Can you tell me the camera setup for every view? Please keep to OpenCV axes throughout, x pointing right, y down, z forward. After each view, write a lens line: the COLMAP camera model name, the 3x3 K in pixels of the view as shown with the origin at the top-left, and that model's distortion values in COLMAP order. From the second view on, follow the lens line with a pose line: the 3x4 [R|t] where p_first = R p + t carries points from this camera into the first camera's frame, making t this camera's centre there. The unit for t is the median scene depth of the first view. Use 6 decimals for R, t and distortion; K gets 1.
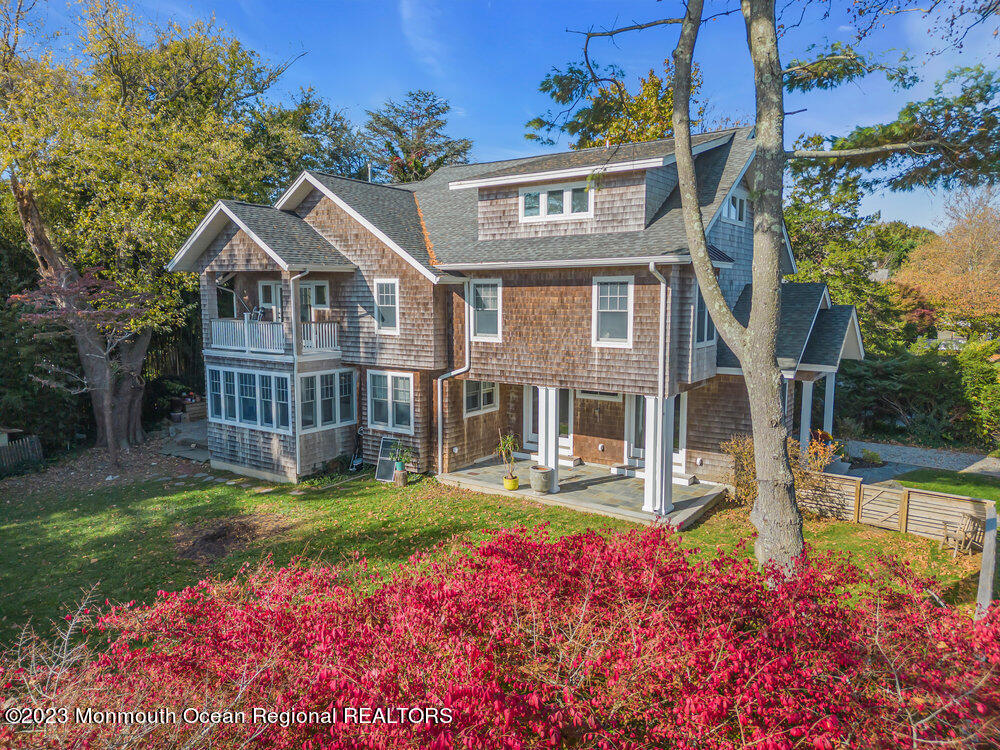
lens RADIAL K [[707.2, 0, 500.0], [0, 707.2, 375.0], [0, 0, 1]] dist [0.008970, 0.002038]
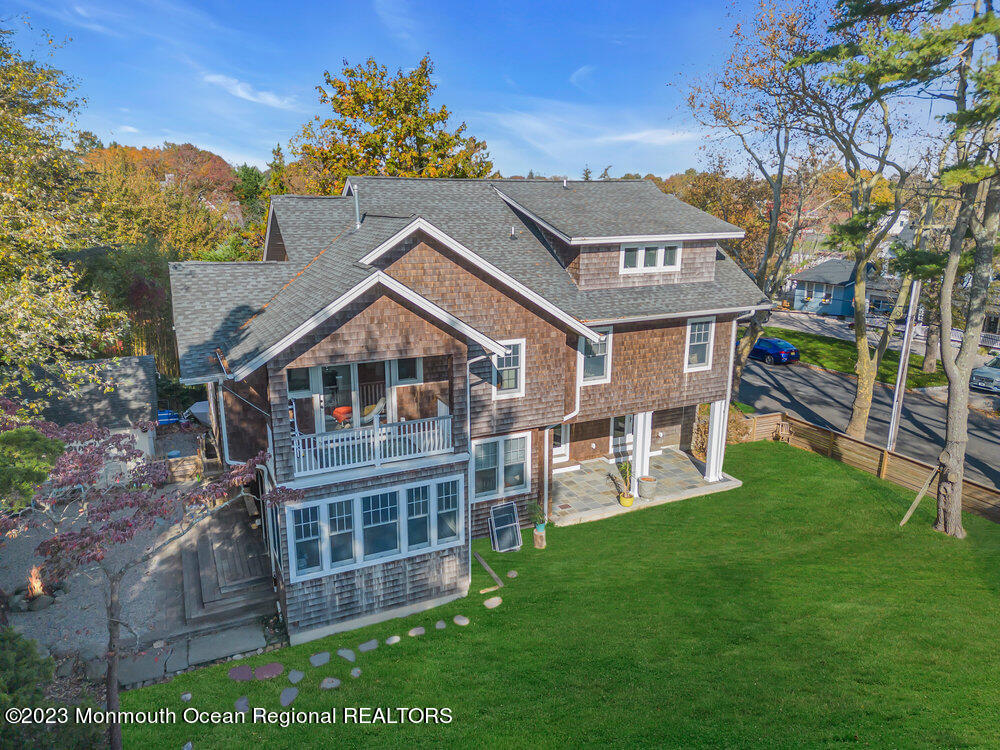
lens RADIAL K [[707.2, 0, 500.0], [0, 707.2, 375.0], [0, 0, 1]] dist [0.008970, 0.002038]
pose [[0.499579, -0.216046, 0.838895, -0.993429], [0.101196, 0.976326, 0.191174, -0.282345], [-0.860337, -0.010614, 0.509615, 0.577525]]
